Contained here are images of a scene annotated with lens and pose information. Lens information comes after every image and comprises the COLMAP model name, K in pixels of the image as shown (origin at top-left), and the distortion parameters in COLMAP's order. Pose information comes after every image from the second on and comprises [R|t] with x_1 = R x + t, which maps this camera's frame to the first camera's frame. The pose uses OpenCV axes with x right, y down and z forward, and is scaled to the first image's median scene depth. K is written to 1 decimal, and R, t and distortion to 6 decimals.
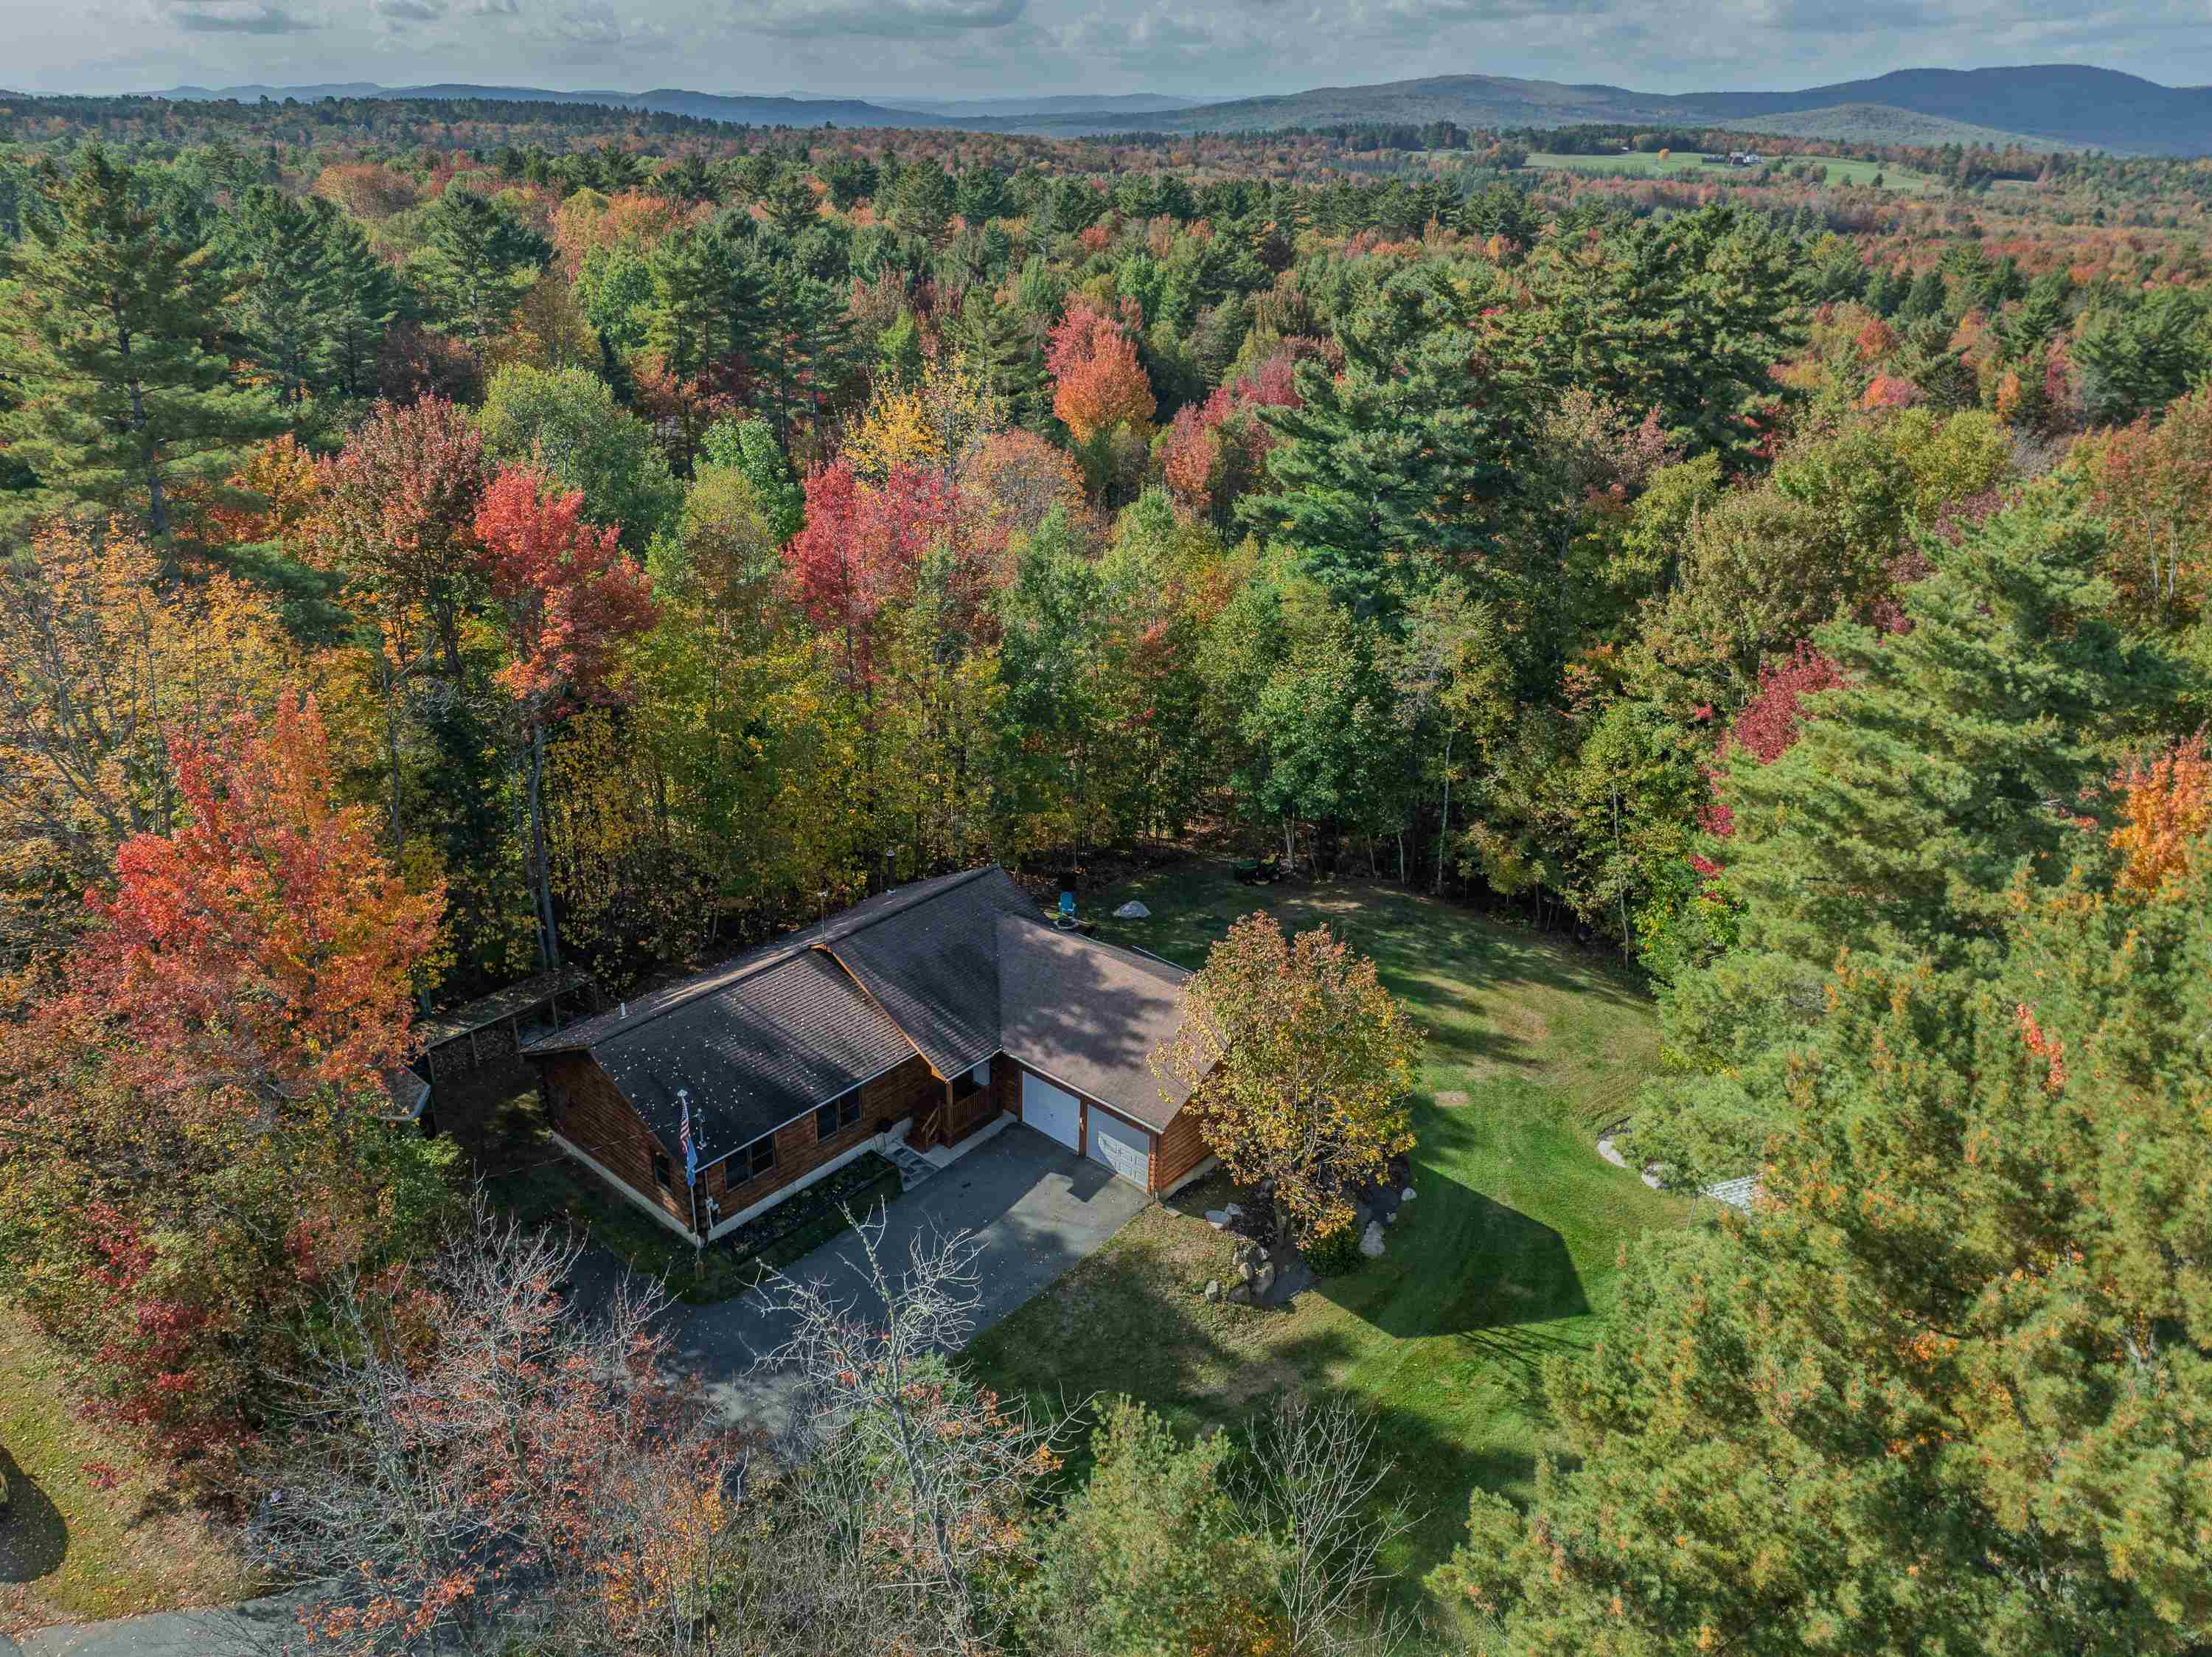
lens RADIAL K [[1547.3, 0, 1106.0], [0, 1547.3, 828.5], [0, 0, 1]] dist [-0.023413, -0.000862]
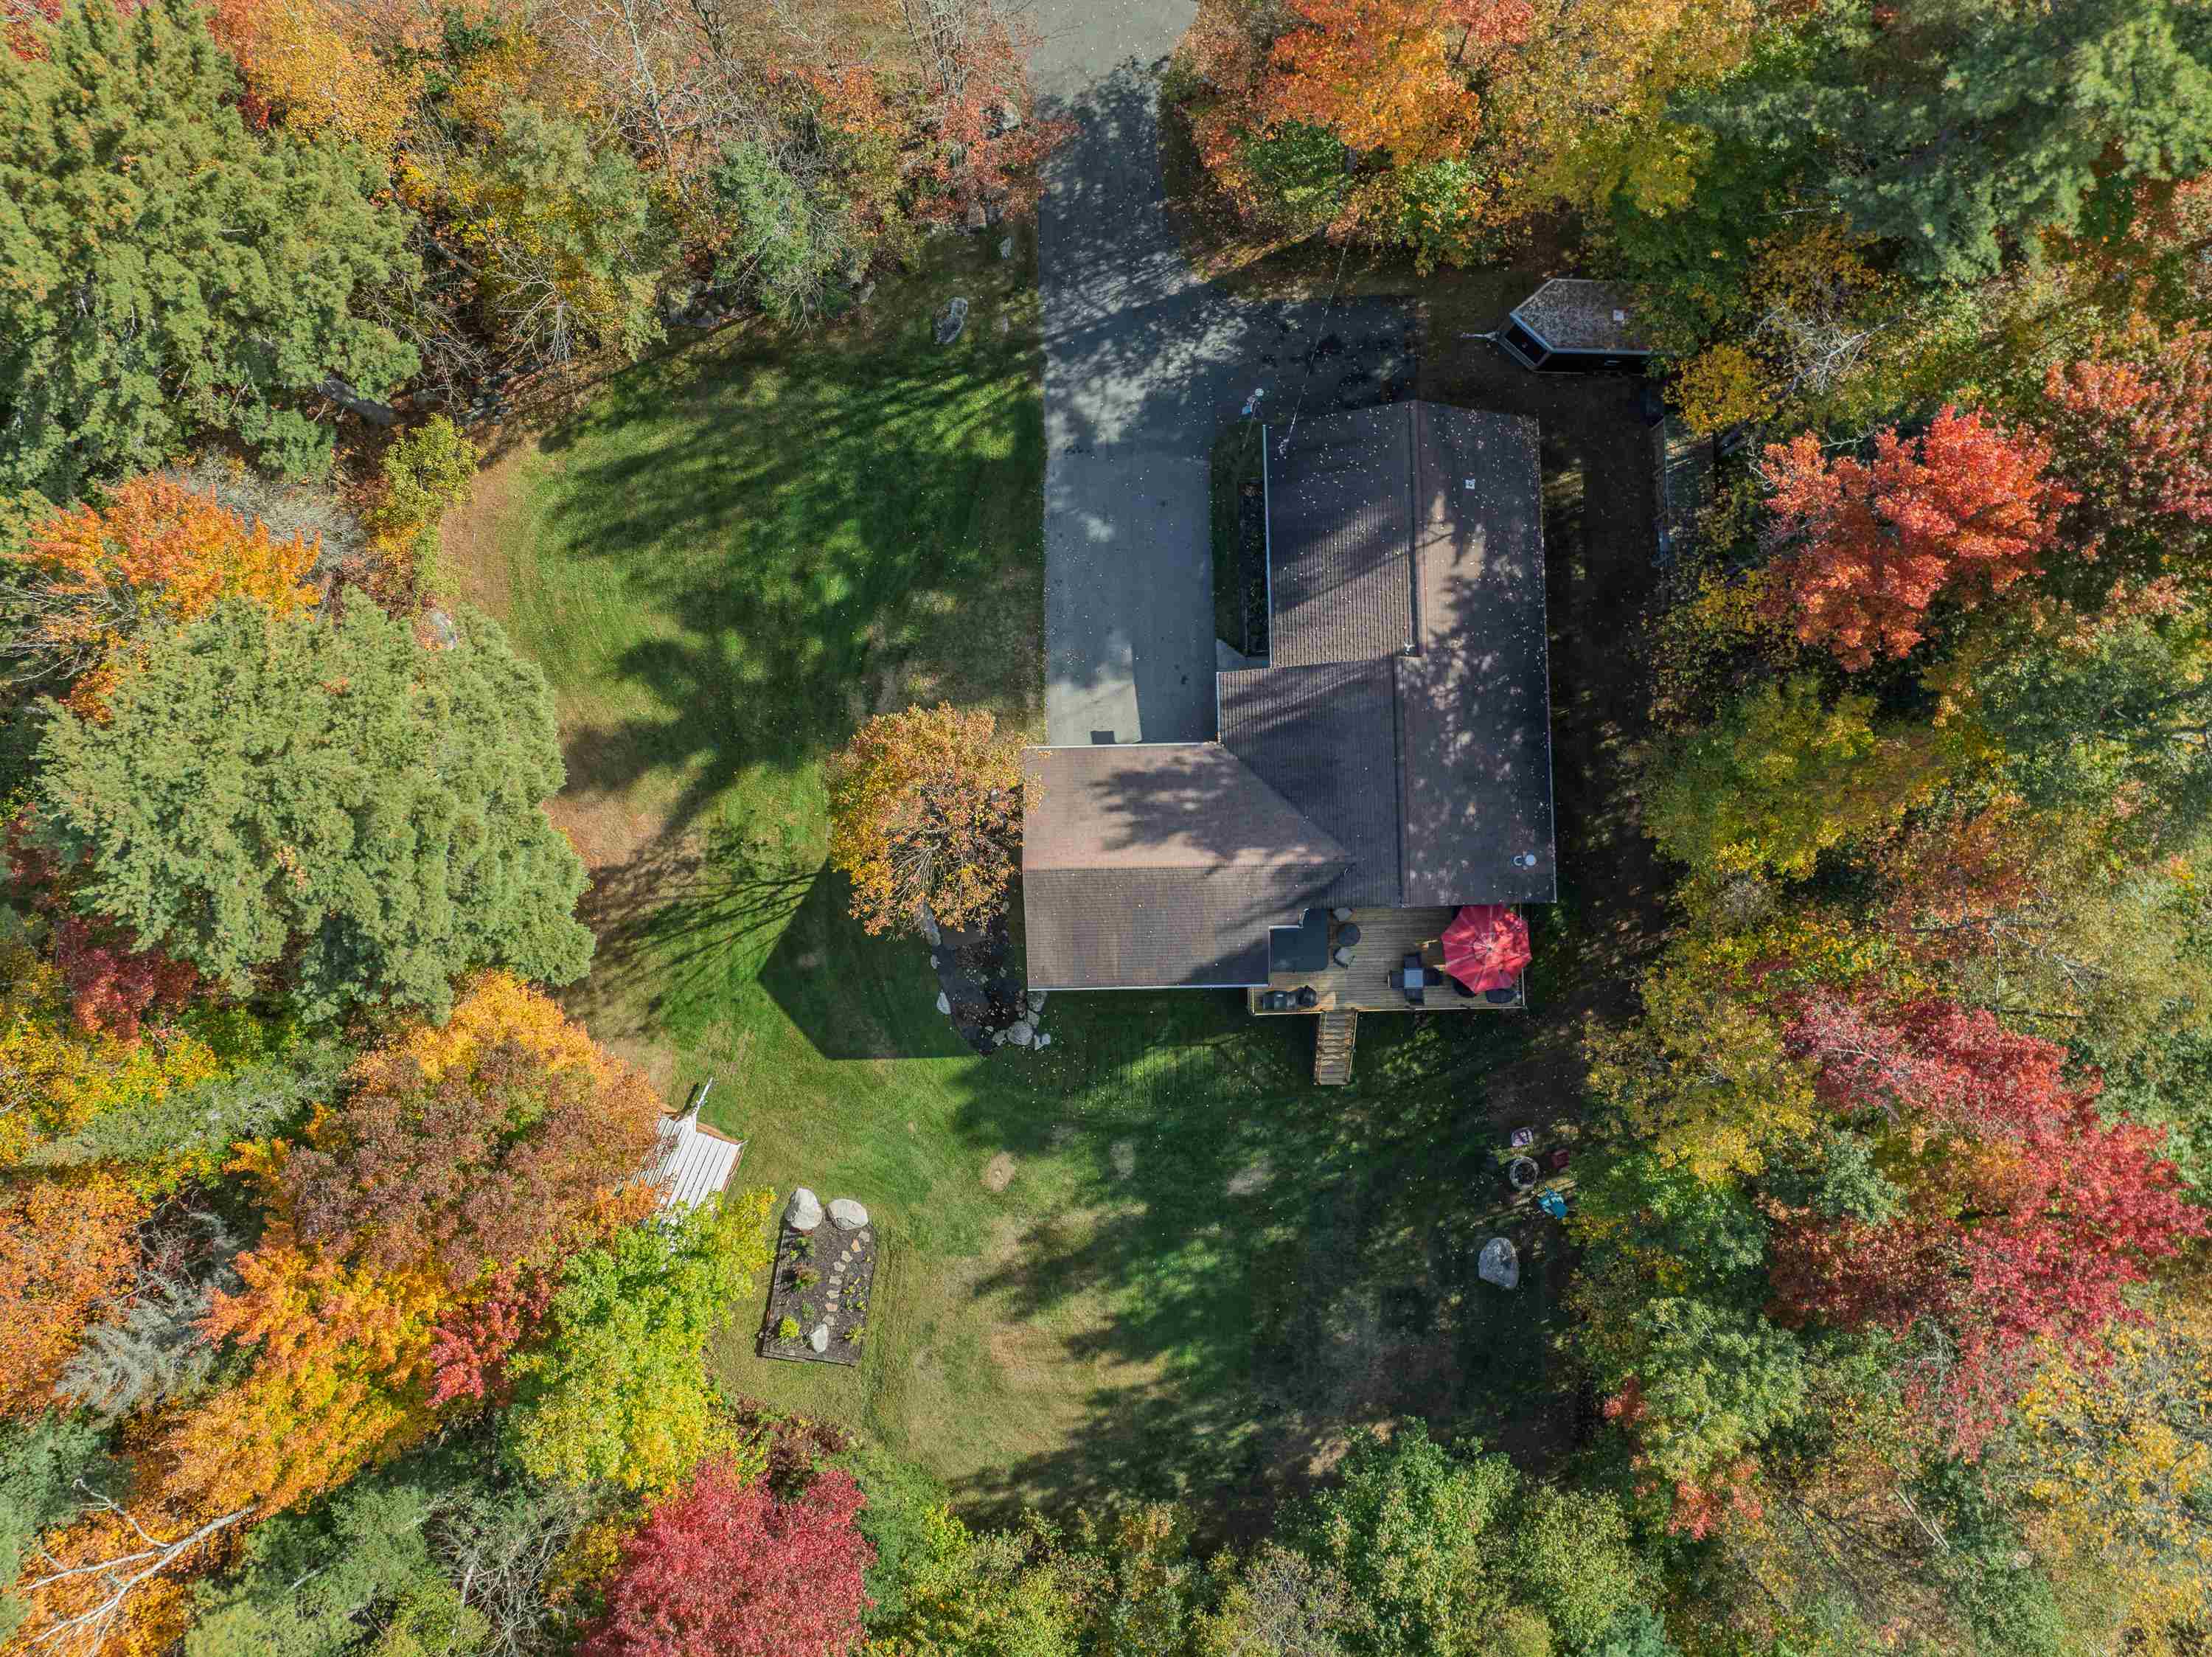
lens RADIAL K [[1547.3, 0, 1106.0], [0, 1547.3, 828.5], [0, 0, 1]] dist [-0.023413, -0.000862]
pose [[-0.740514, 0.670404, -0.046881, 0.082571], [-0.323334, -0.294255, 0.899372, -0.817151], [0.589148, 0.681155, 0.434664, 0.531637]]
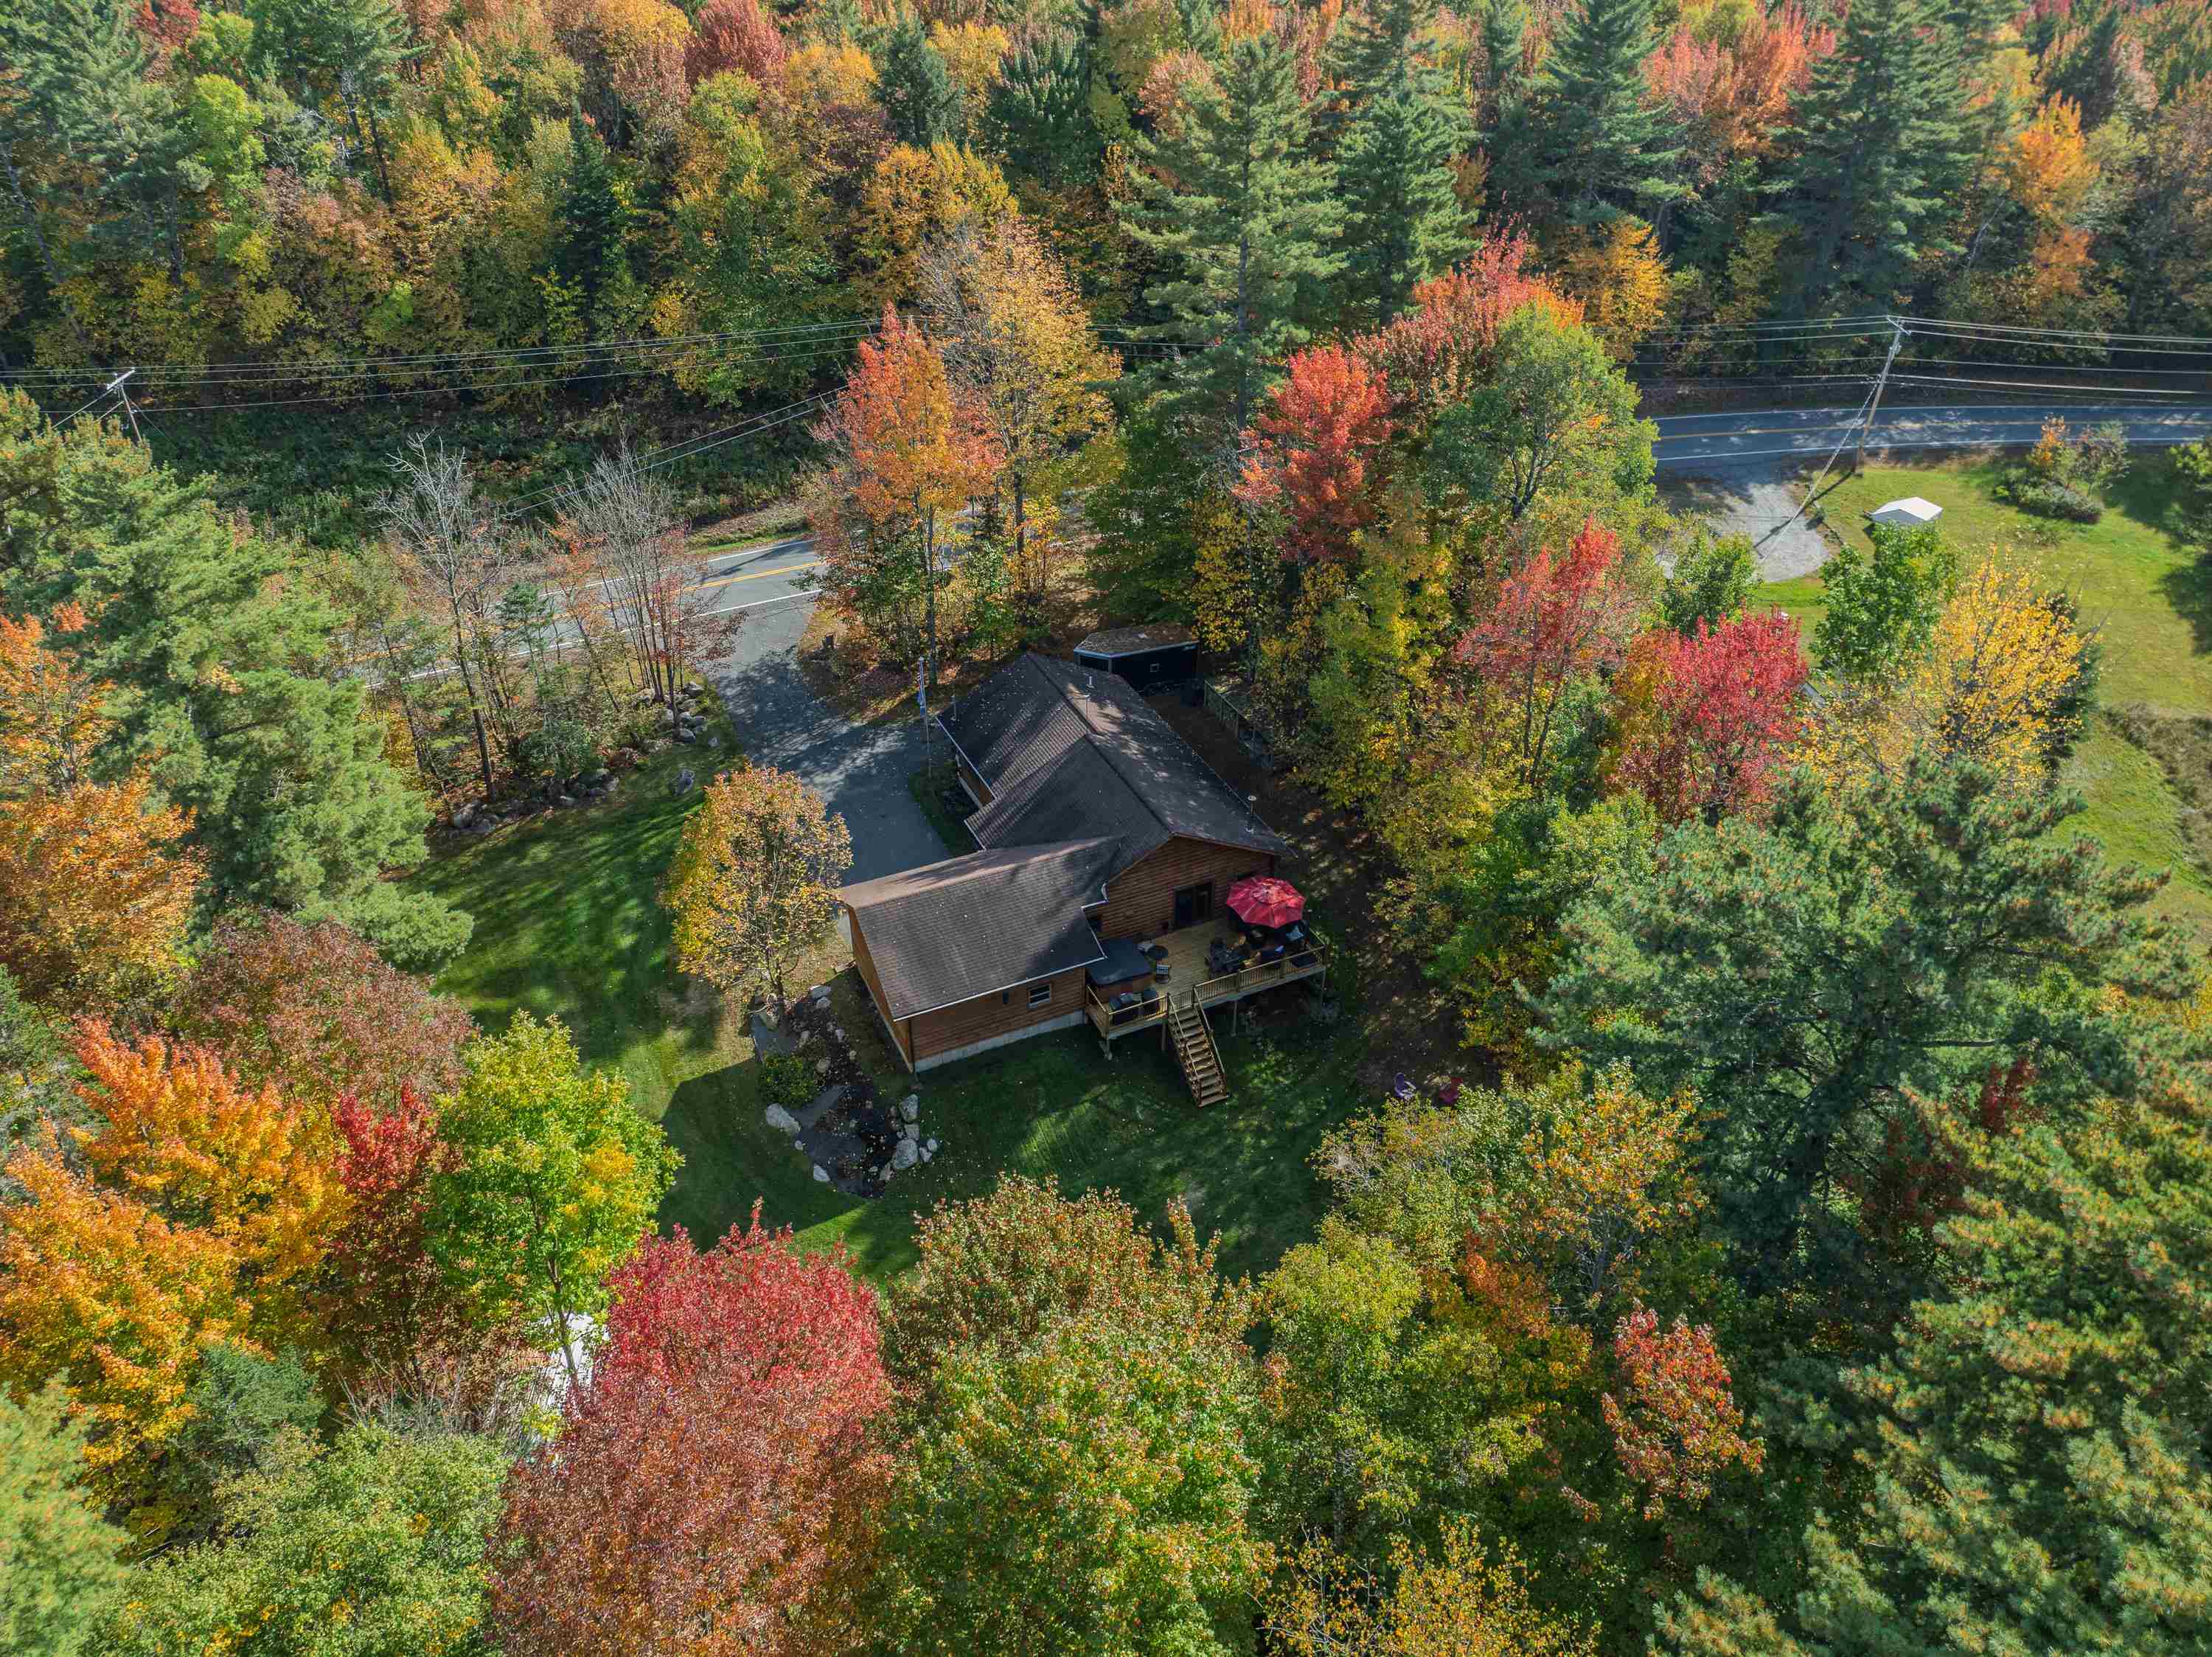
lens RADIAL K [[1547.3, 0, 1106.0], [0, 1547.3, 828.5], [0, 0, 1]] dist [-0.023413, -0.000862]
pose [[-0.403994, 0.485116, -0.775533, 0.905067], [-0.438581, 0.641282, 0.629606, -0.718769], [0.802767, 0.594491, -0.046311, 1.152548]]
